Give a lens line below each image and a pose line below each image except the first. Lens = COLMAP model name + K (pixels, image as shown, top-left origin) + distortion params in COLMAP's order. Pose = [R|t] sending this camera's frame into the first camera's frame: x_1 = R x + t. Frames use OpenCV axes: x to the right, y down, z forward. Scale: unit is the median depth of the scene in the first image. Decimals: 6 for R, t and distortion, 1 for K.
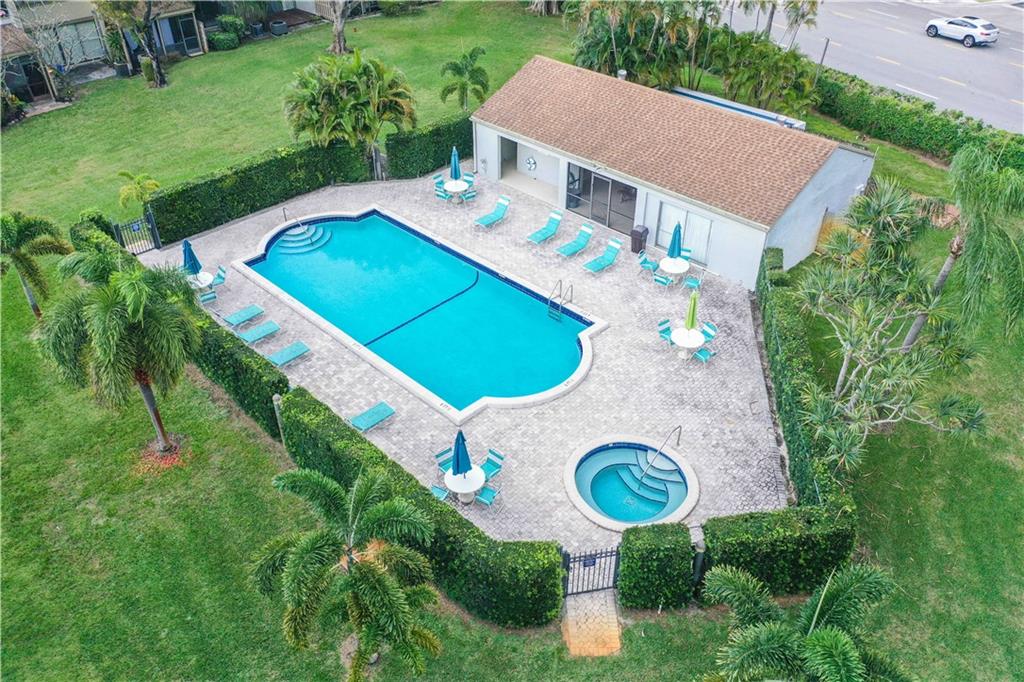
lens RADIAL K [[807.5, 0, 508.7], [0, 807.5, 345.0], [0, 0, 1]] dist [0.002875, 0.011086]
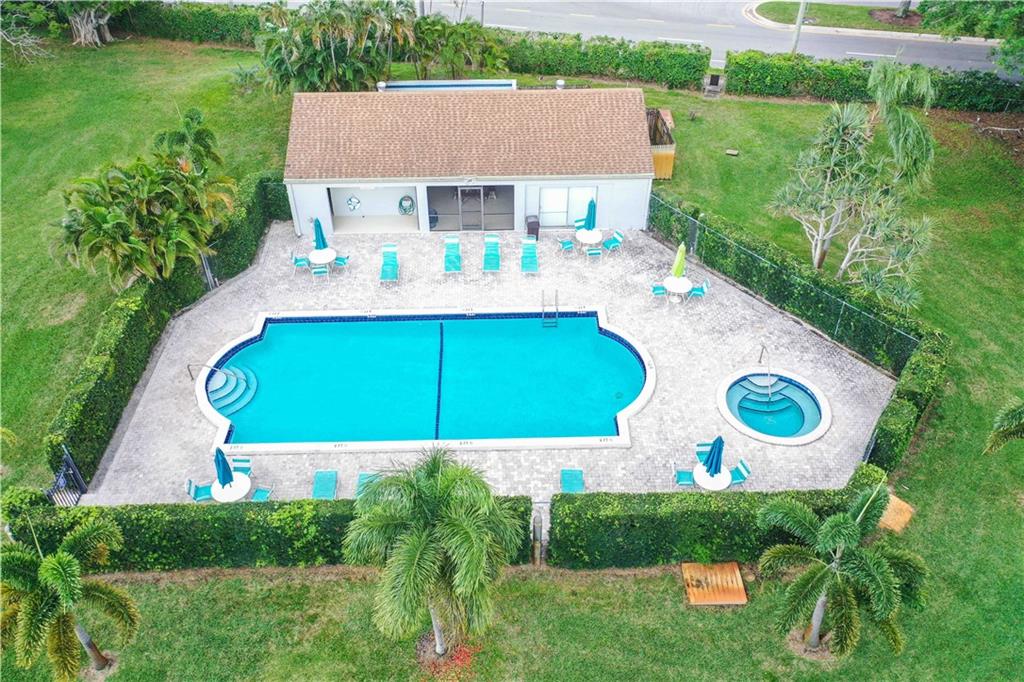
lens RADIAL K [[807.5, 0, 509.8], [0, 807.5, 337.1], [0, 0, 1]] dist [0.002875, 0.011086]
pose [[0.693573, -0.462052, 0.552688, -0.510111], [0.428955, 0.881260, 0.198441, -0.225863], [-0.578752, 0.099445, 0.809418, 0.163831]]
